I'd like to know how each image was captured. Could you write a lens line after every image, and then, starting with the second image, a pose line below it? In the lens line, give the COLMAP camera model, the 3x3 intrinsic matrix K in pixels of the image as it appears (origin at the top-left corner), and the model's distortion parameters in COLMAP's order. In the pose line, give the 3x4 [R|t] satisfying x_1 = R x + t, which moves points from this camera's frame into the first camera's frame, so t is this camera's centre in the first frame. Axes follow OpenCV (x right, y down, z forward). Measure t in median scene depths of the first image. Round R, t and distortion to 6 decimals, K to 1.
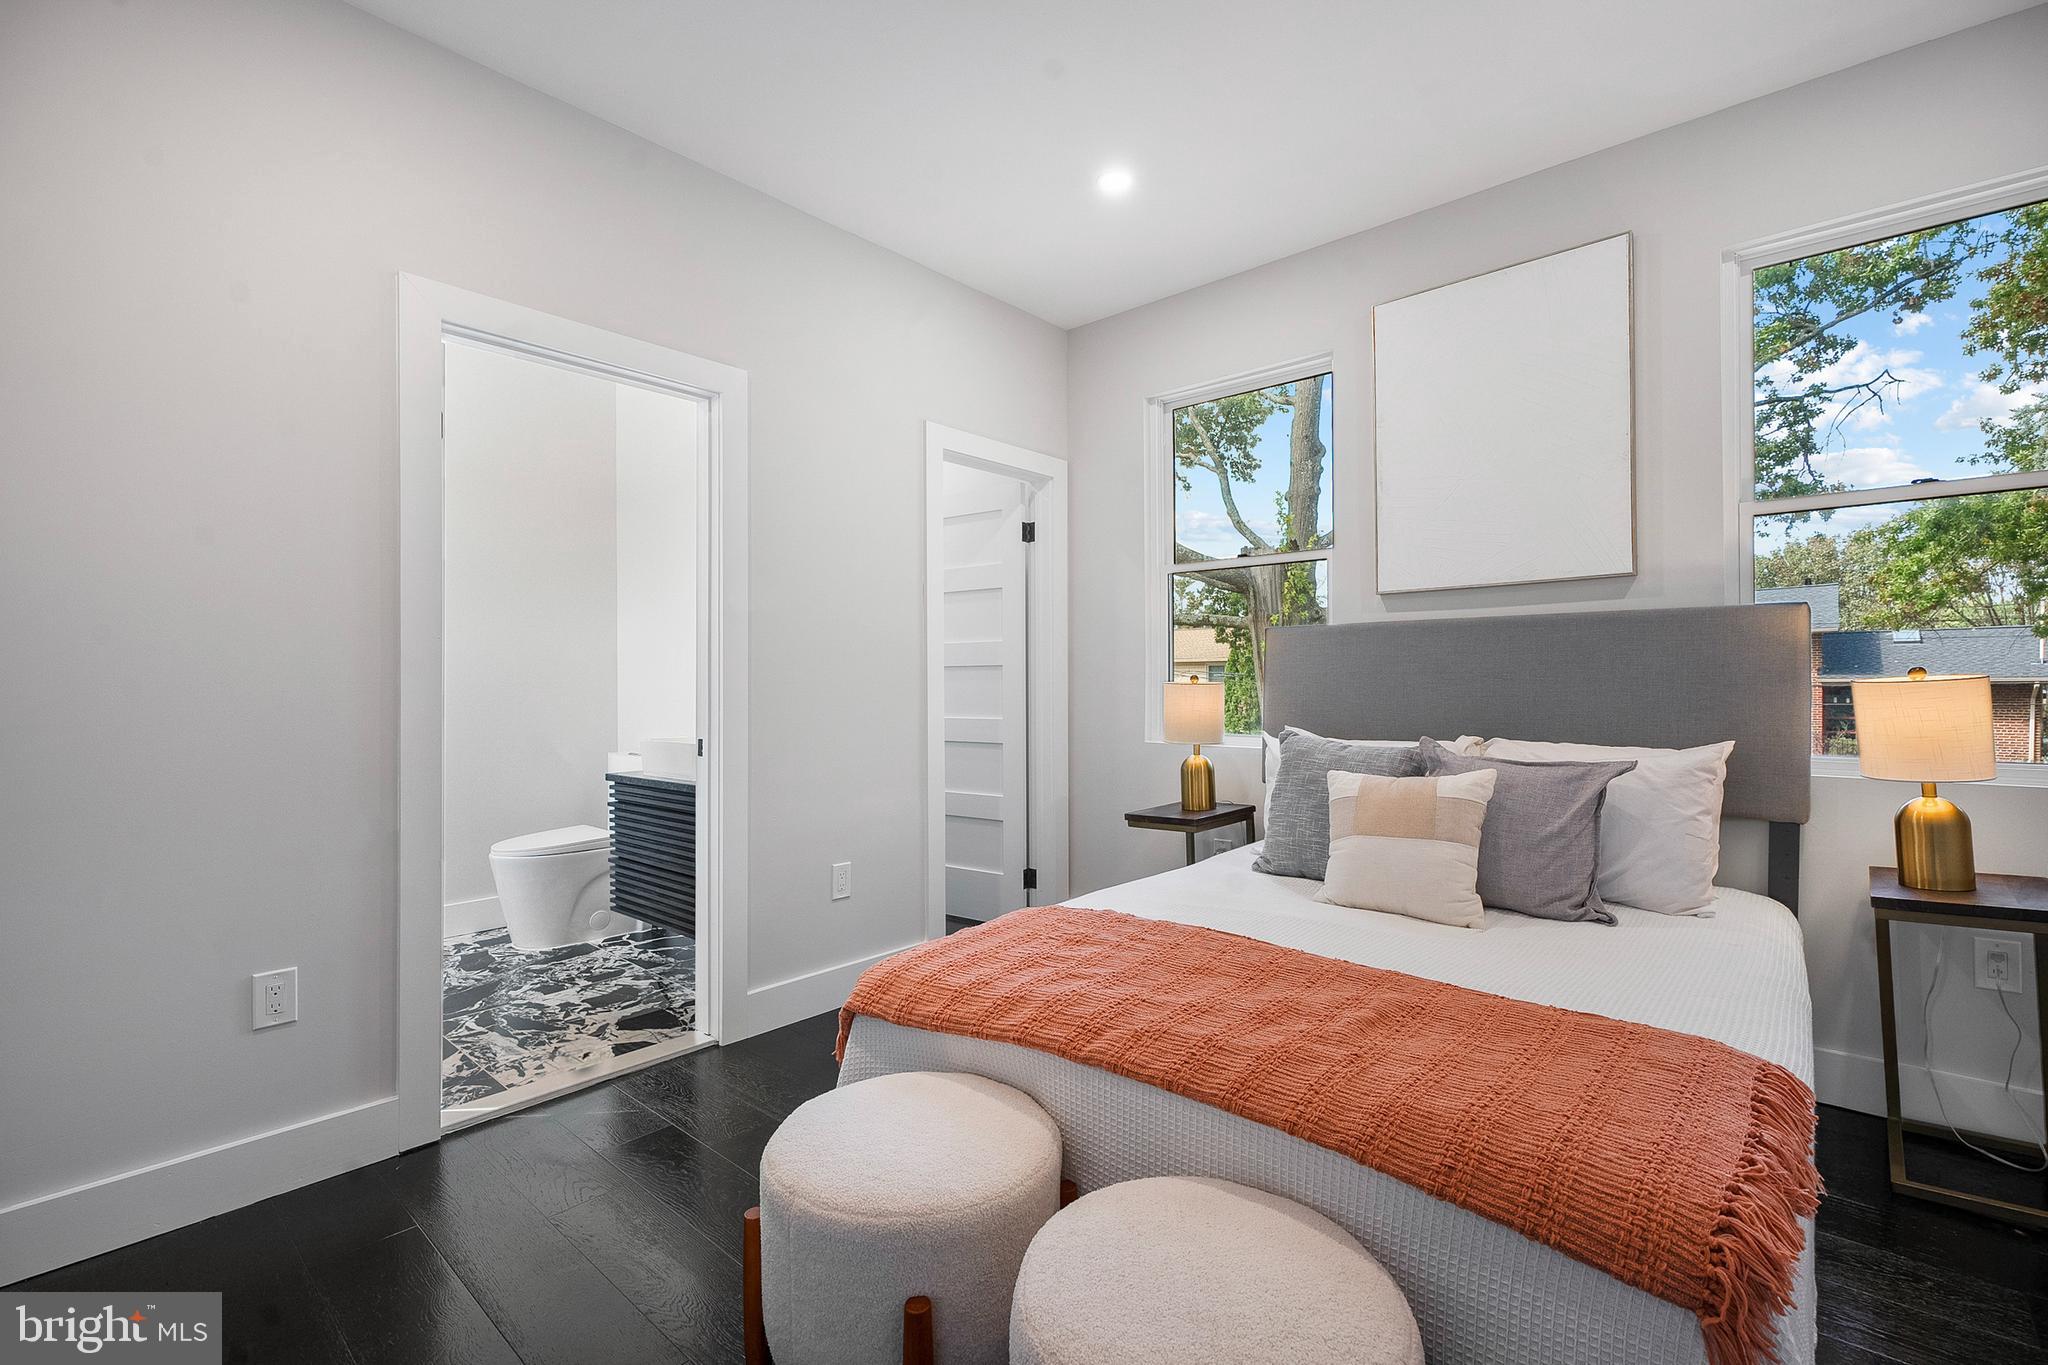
lens RADIAL K [[920.4, 0, 1022.0], [0, 920.4, 673.5], [0, 0, 1]] dist [-0.000109, -0.000431]
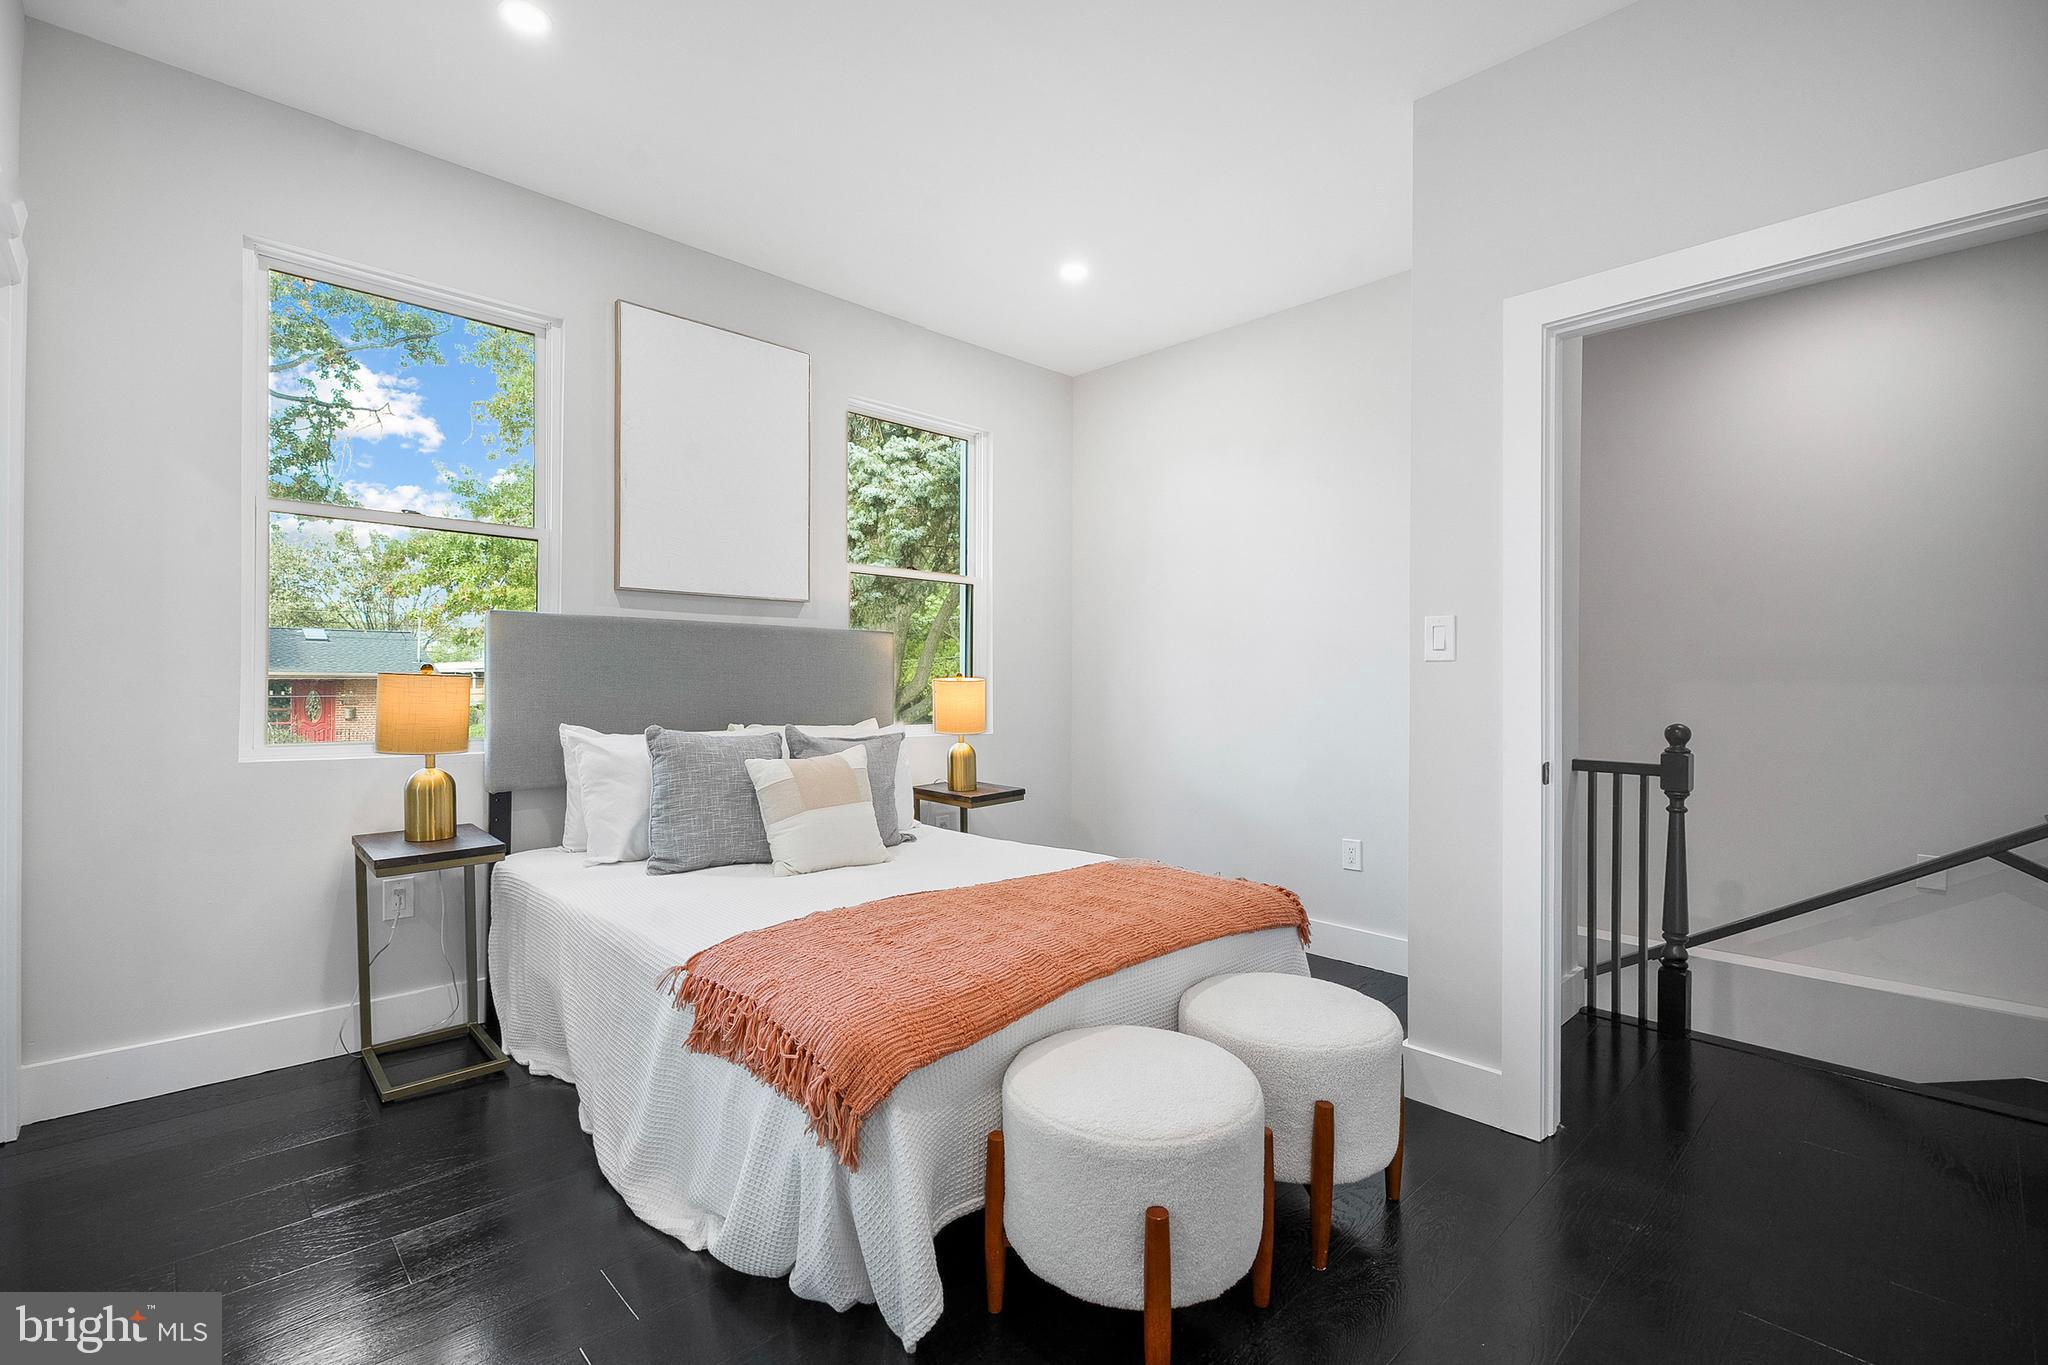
lens RADIAL K [[913.0, 0, 1033.8], [0, 913.0, 679.0], [0, 0, 1]] dist [0.001480, 0.000057]
pose [[0.062249, 0.007802, 0.998030, -0.806712], [-0.023208, 0.999710, -0.006368, 0.010729], [-0.997791, -0.022766, 0.062412, 0.675562]]
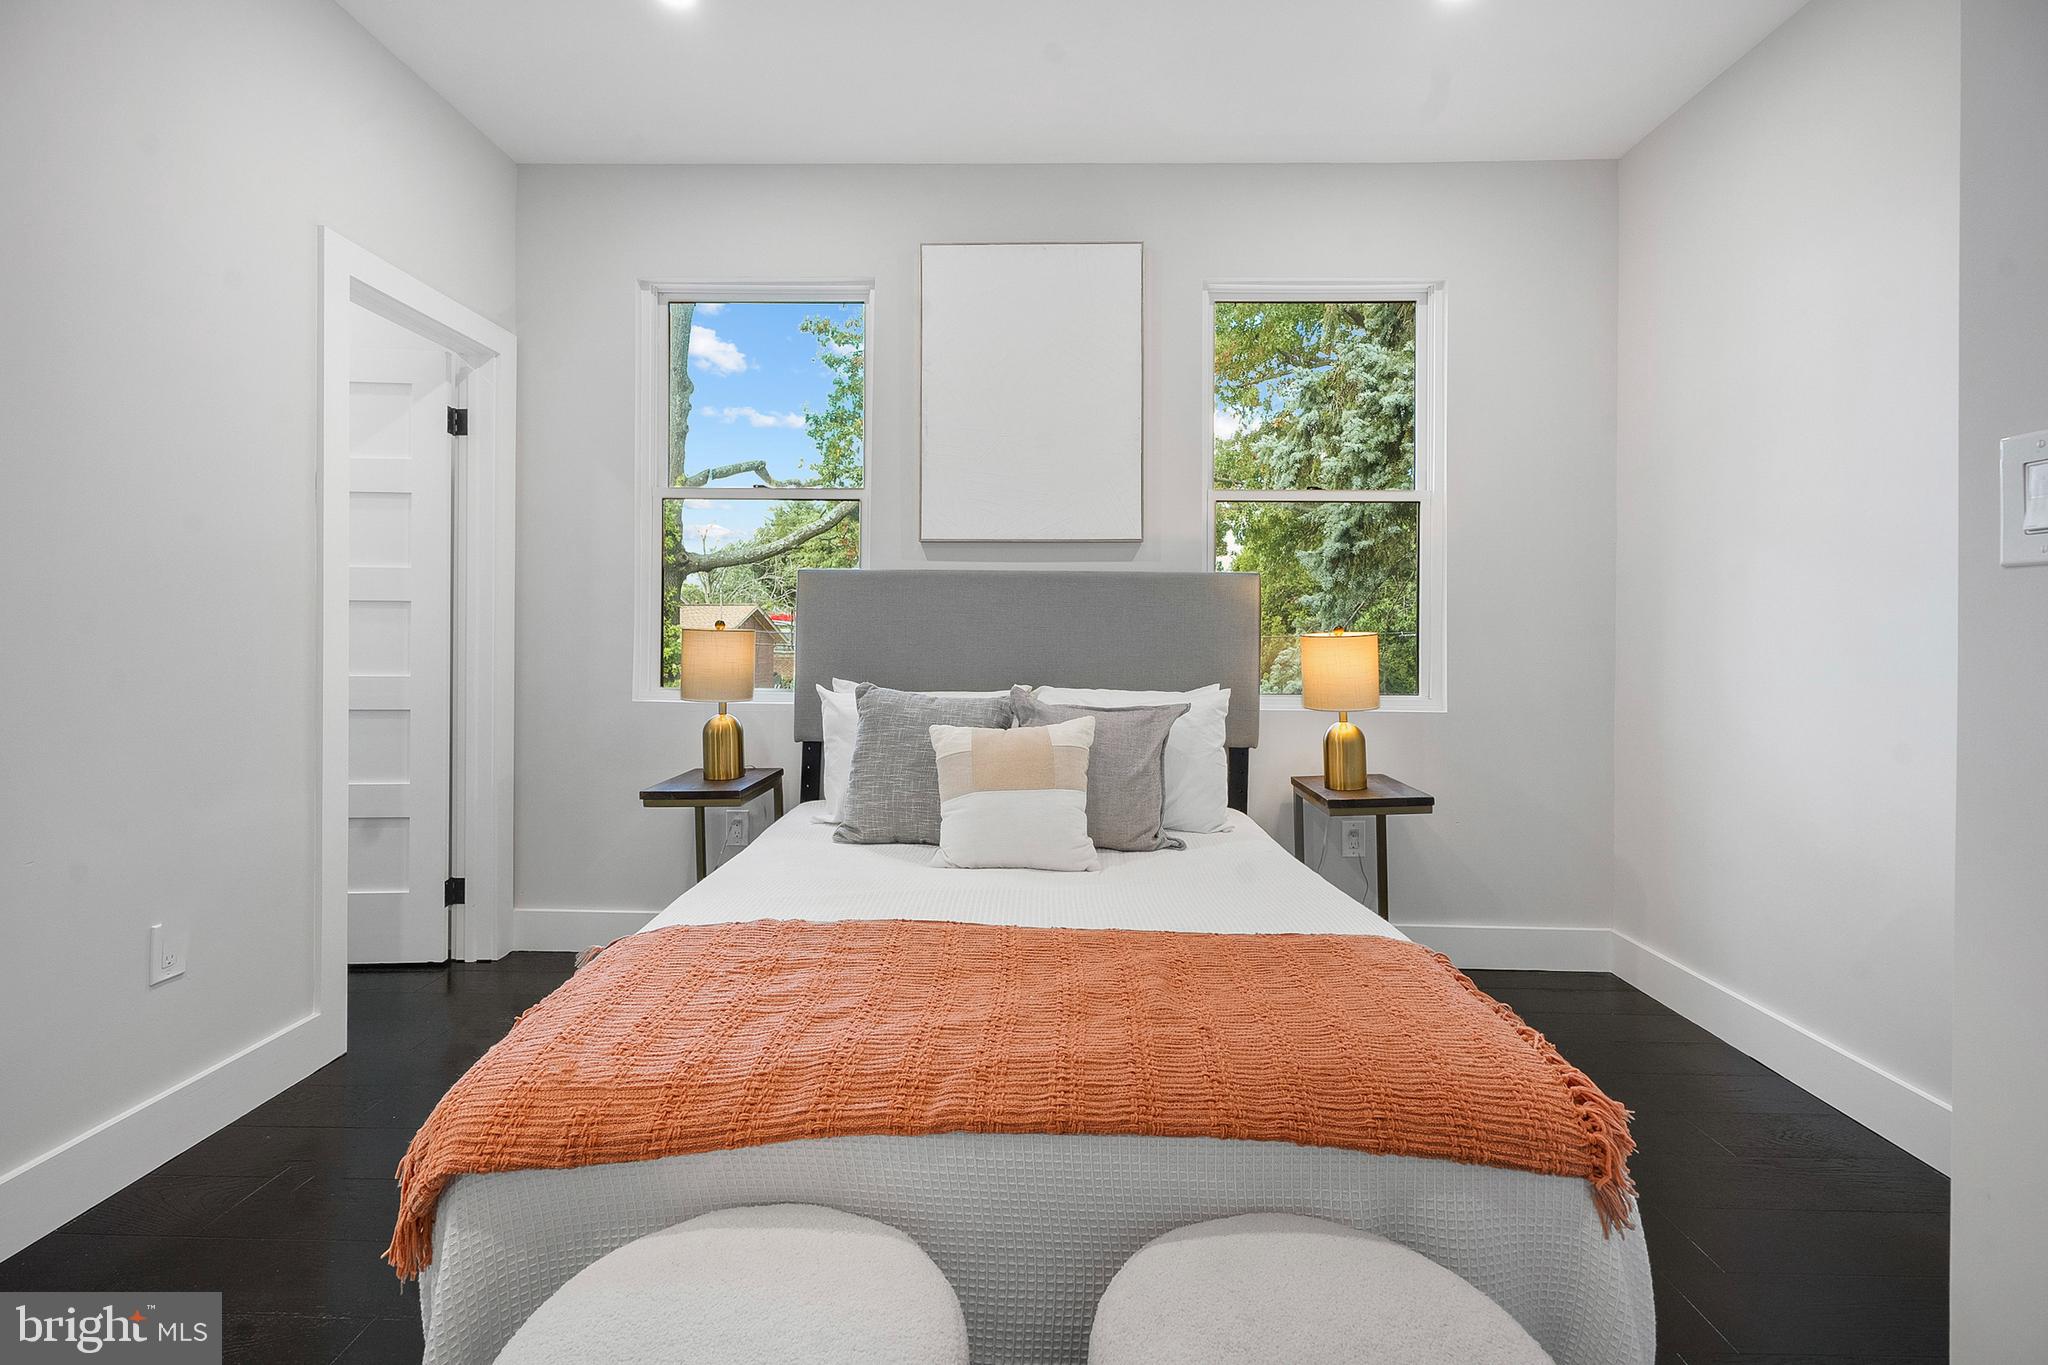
lens RADIAL K [[933.8, 0, 1028.5], [0, 933.8, 637.8], [0, 0, 1]] dist [-0.003786, 0.000274]
pose [[0.755587, 0.008857, 0.654988, -0.242641], [-0.019546, 0.999768, 0.009029, 0.006412], [-0.654756, -0.019624, 0.755585, 0.245715]]
